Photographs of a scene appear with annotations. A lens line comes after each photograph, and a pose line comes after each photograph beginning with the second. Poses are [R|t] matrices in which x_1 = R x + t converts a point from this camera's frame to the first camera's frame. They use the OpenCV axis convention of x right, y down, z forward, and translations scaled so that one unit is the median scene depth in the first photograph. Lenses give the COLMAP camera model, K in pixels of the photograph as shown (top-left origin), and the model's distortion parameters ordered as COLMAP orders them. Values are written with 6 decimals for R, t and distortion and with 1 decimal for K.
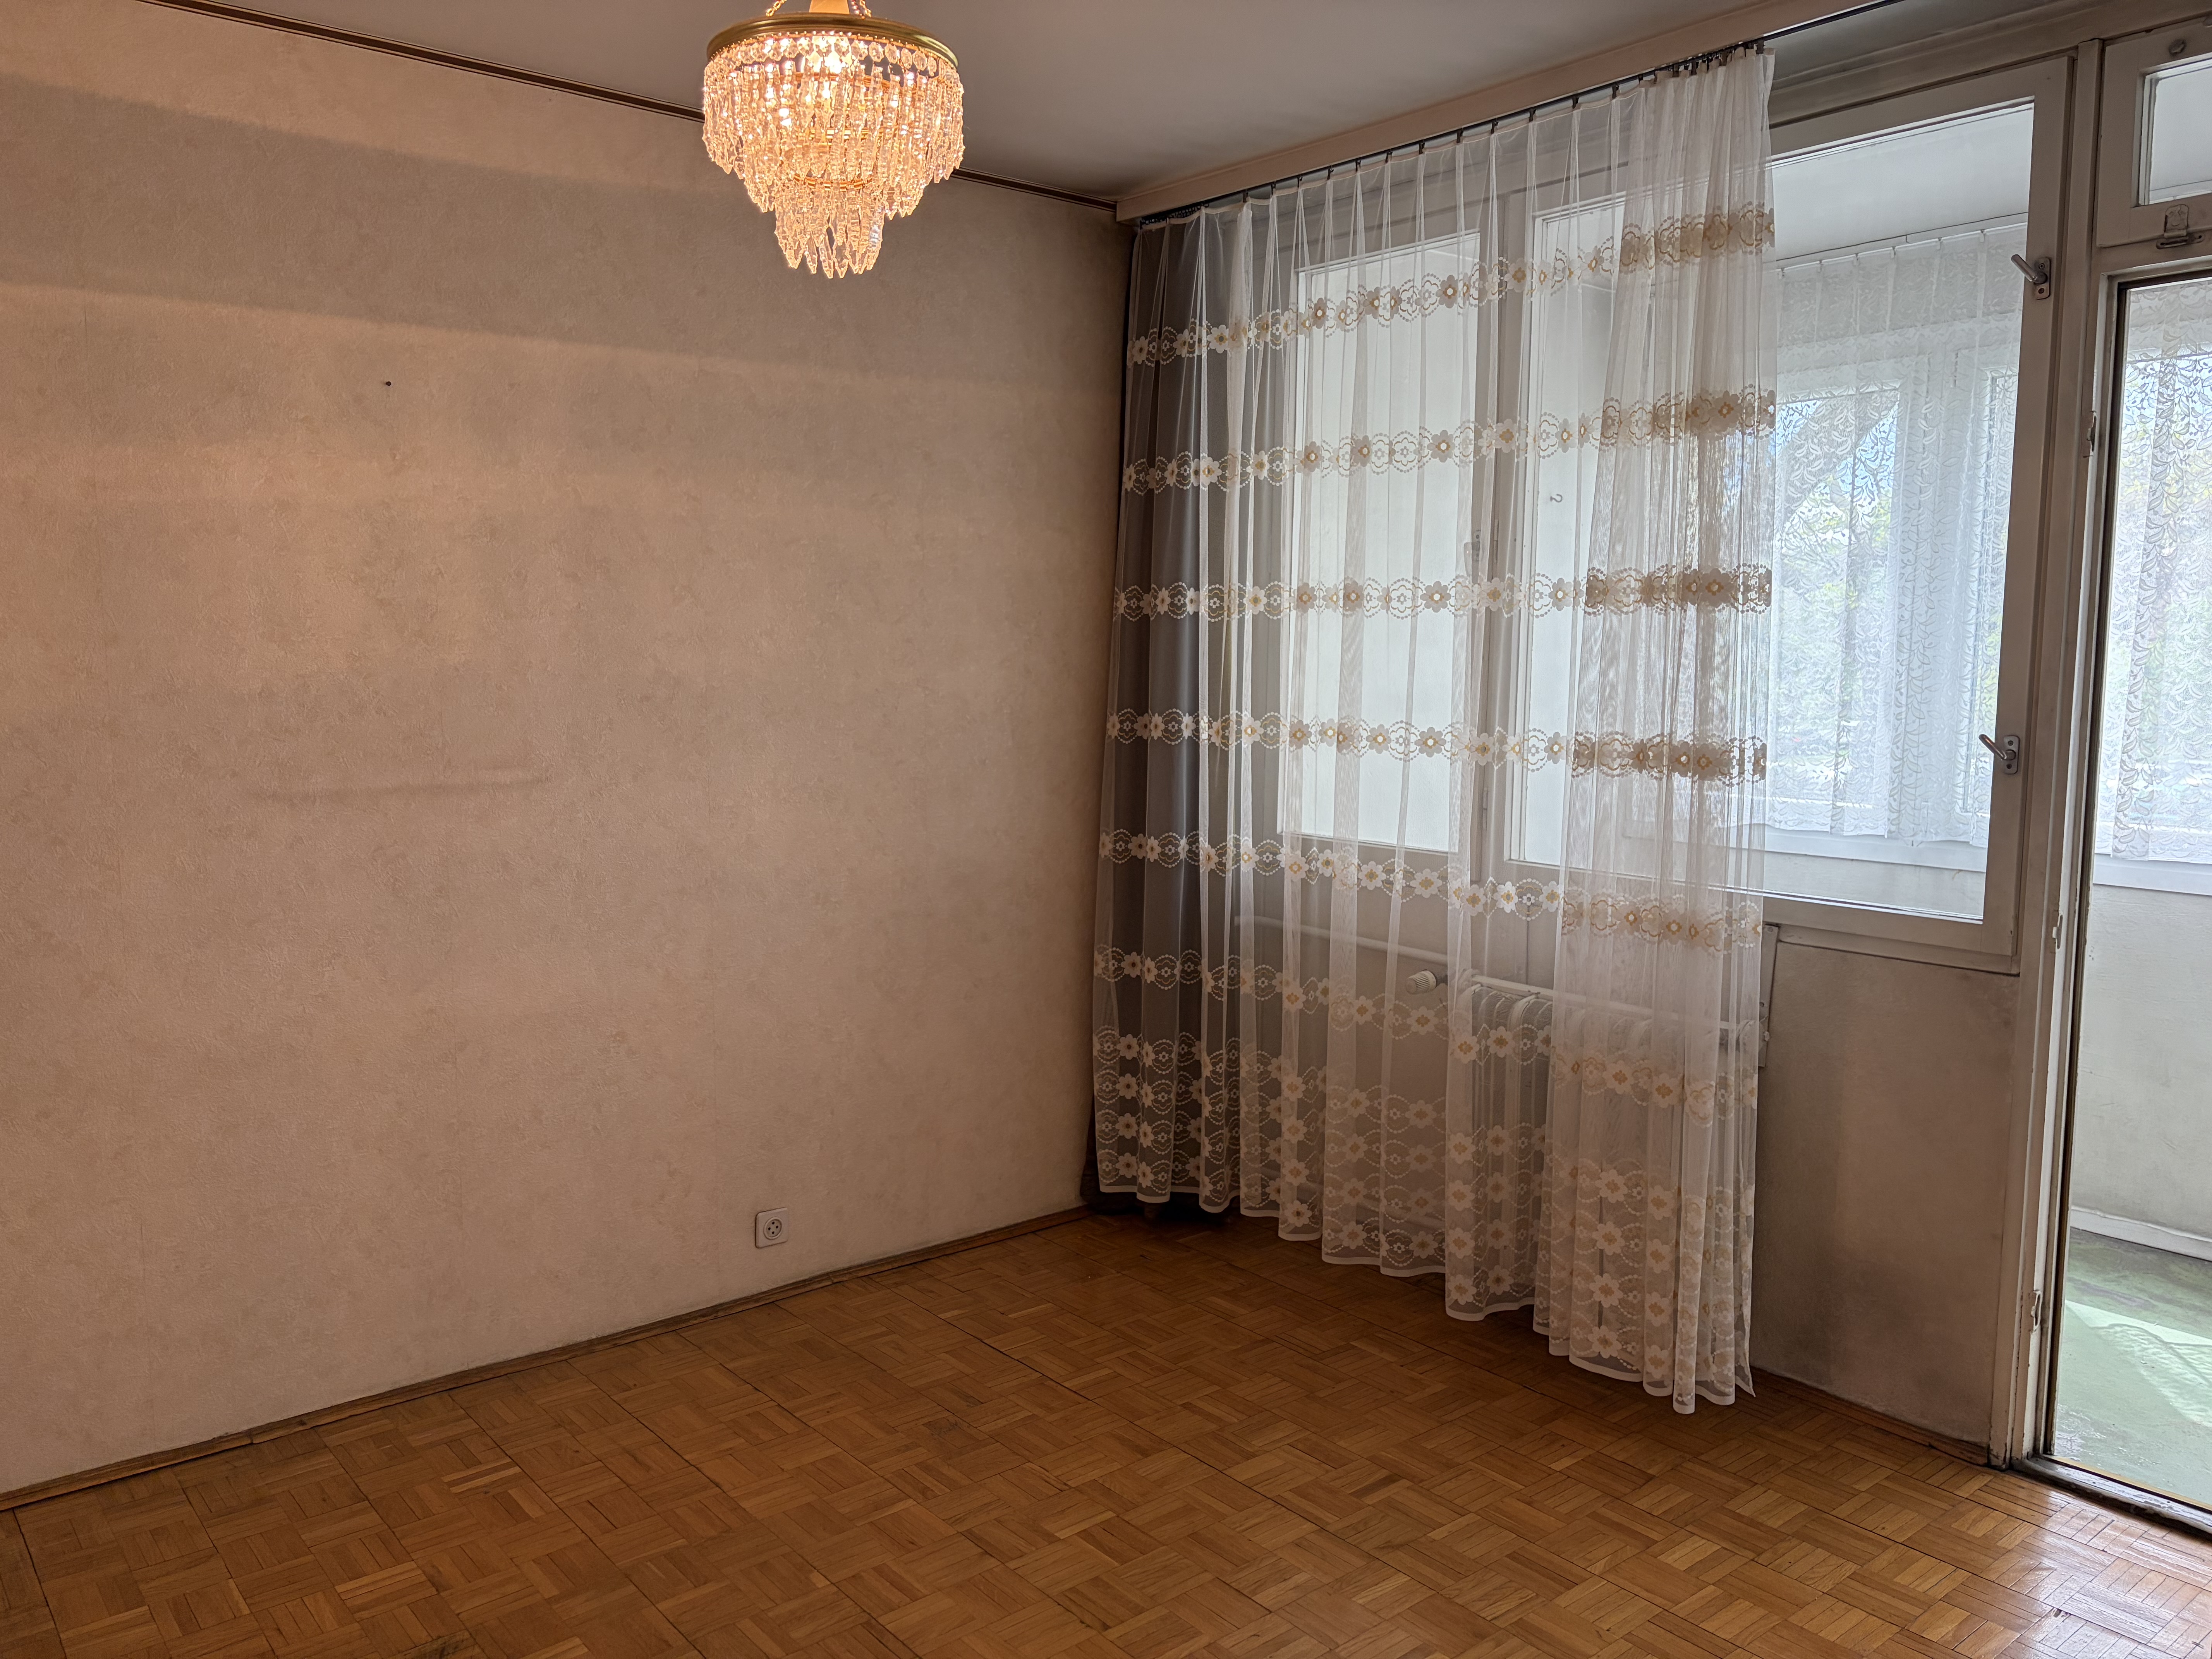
lens RADIAL K [[1705.7, 0, 1108.5], [0, 1705.7, 818.3], [0, 0, 1]] dist [0.029015, -0.002166]
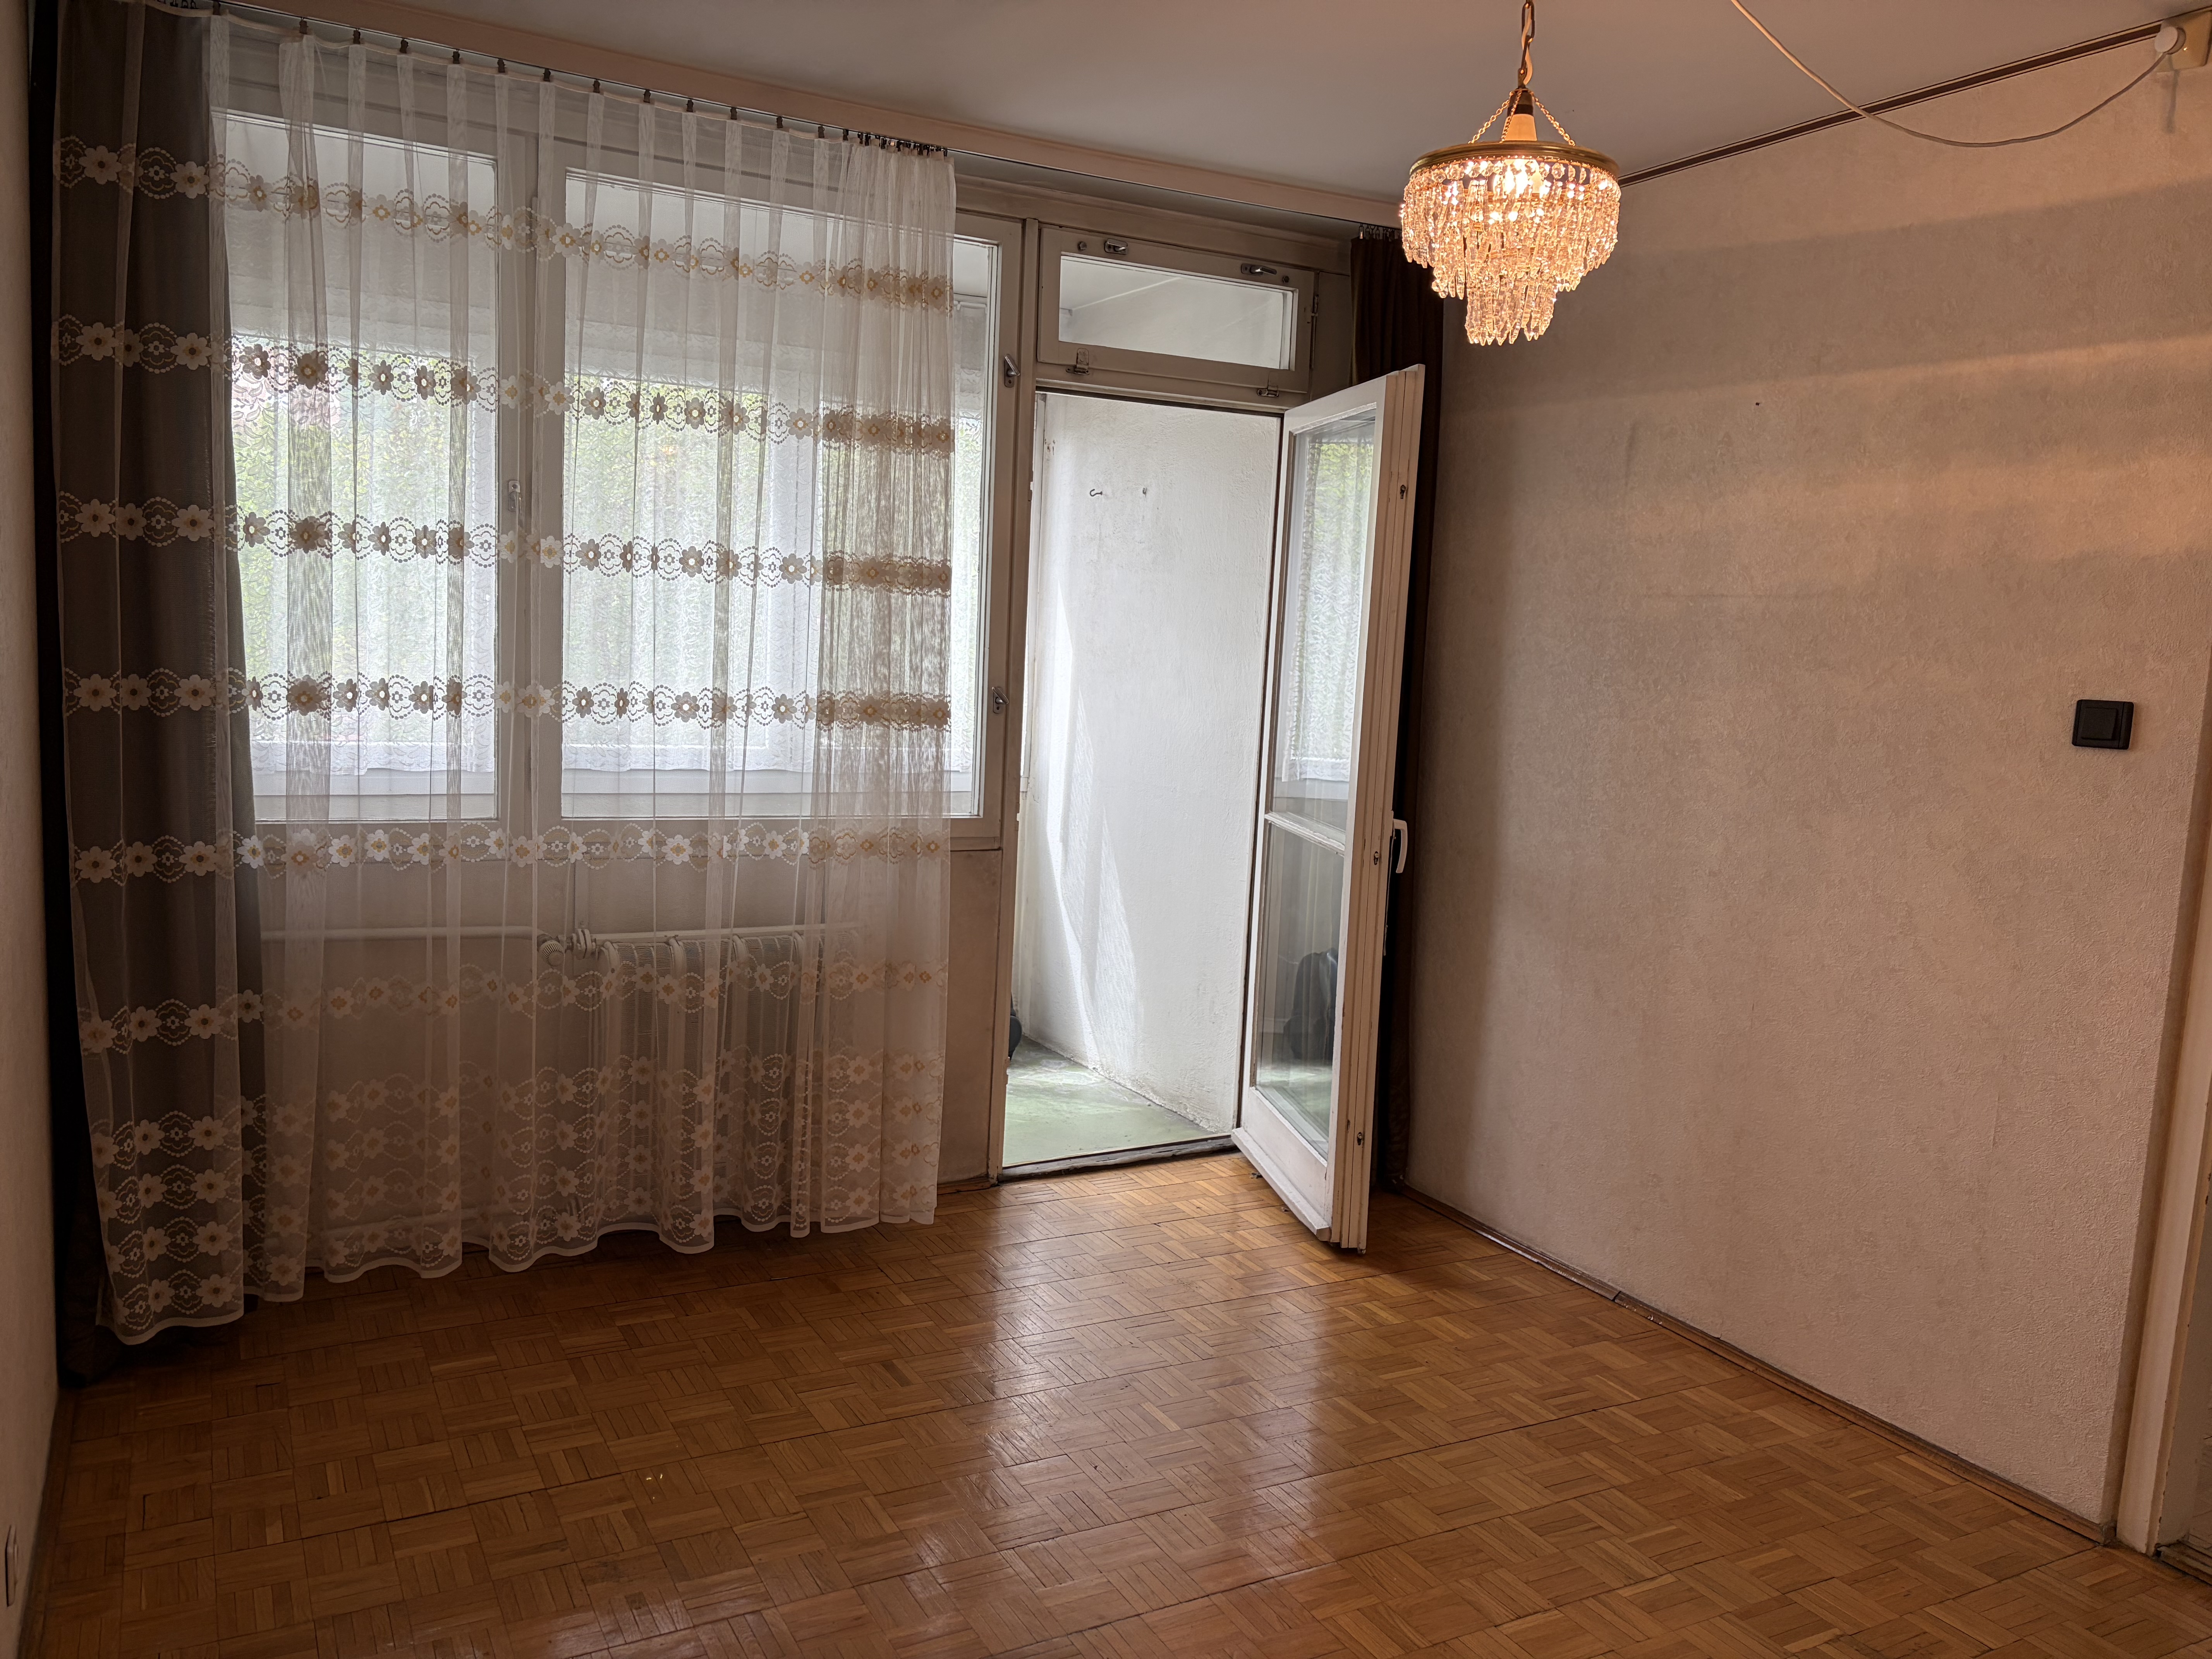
lens RADIAL K [[1705.7, 0, 1104.5], [0, 1705.7, 812.1], [0, 0, 1]] dist [0.029015, -0.002166]
pose [[0.180222, -0.107401, 0.977745, -0.767955], [0.047327, 0.993817, 0.100443, -0.071744], [-0.982487, 0.028172, 0.184191, 0.568476]]
